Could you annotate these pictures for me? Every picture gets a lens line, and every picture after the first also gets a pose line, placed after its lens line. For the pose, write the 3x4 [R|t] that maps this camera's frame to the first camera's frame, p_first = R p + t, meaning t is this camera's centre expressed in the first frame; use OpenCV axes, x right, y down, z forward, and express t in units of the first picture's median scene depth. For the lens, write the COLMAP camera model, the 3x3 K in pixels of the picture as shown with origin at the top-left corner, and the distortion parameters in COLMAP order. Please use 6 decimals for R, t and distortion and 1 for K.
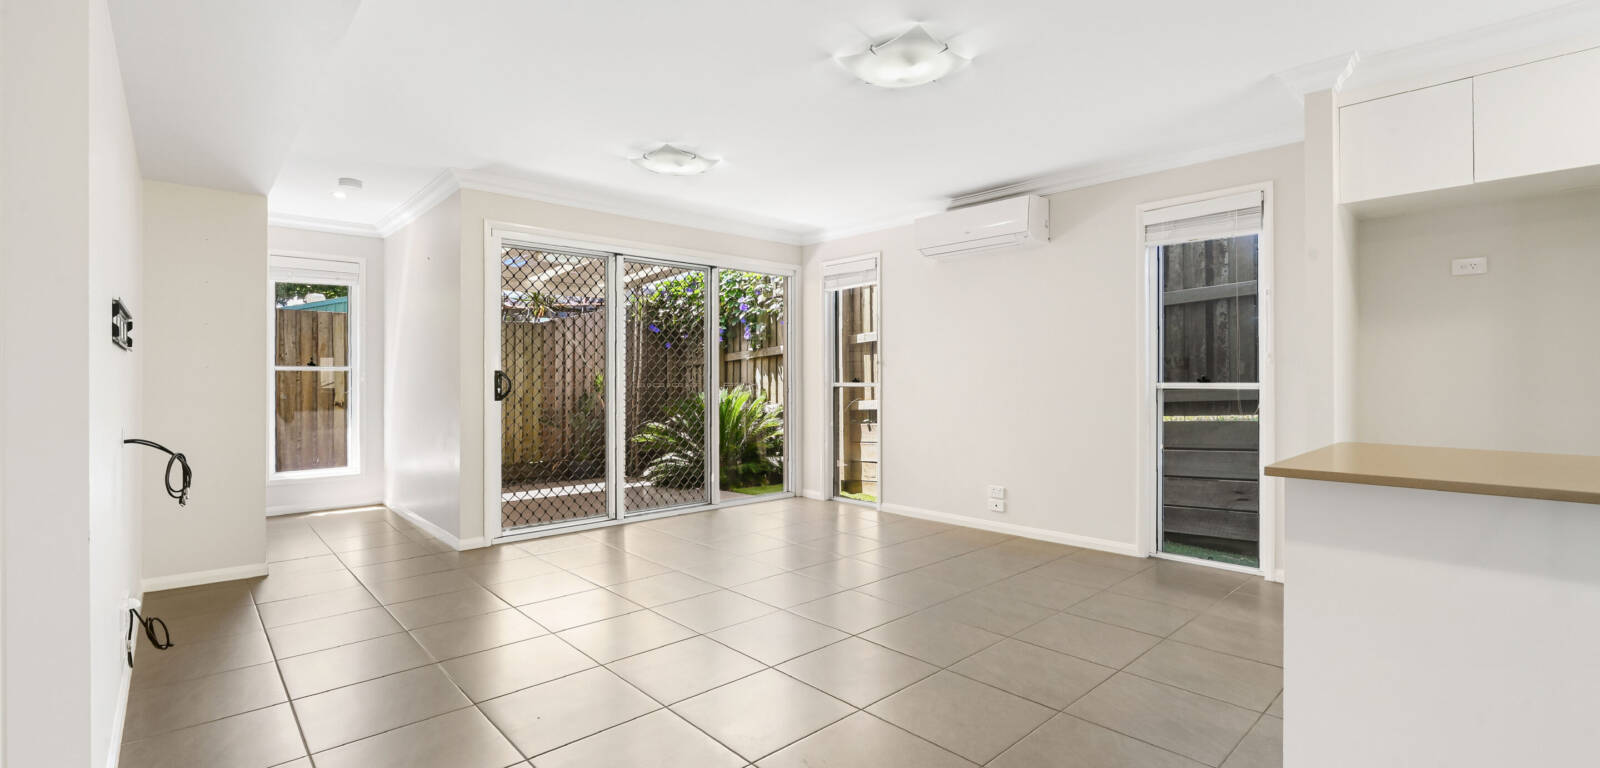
lens RADIAL K [[674.9, 0, 800.0], [0, 674.9, 384.0], [0, 0, 1]] dist [0.000279, 0.000001]
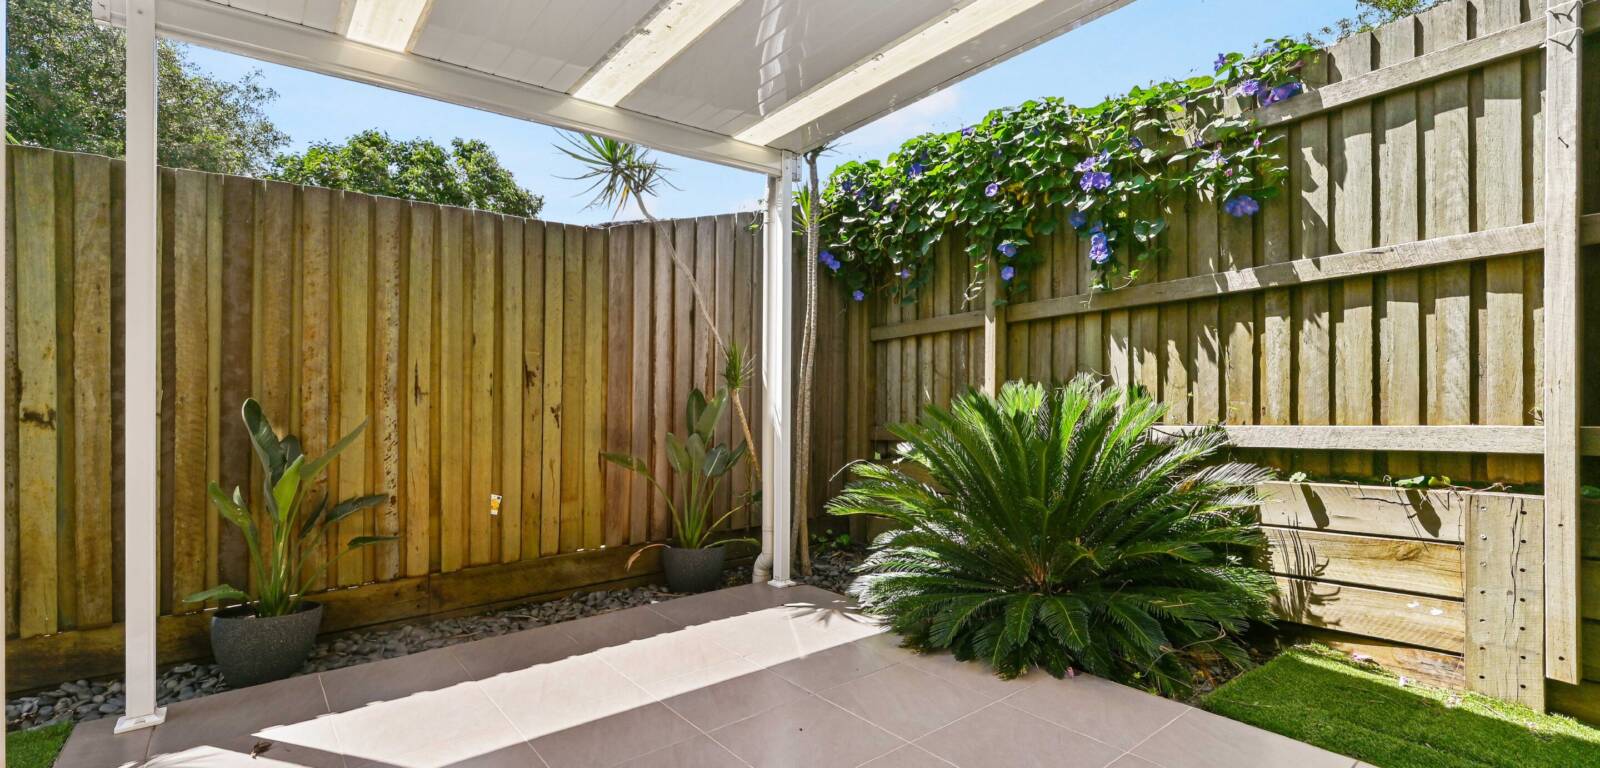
lens RADIAL K [[674.9, 0, 800.0], [0, 674.9, 384.0], [0, 0, 1]] dist [0.000279, 0.000001]
pose [[0.997557, 0.007799, -0.069425, -0.226181], [-0.007838, 0.999969, -0.000297, 0.008511], [0.069420, 0.000840, 0.997587, 0.572620]]
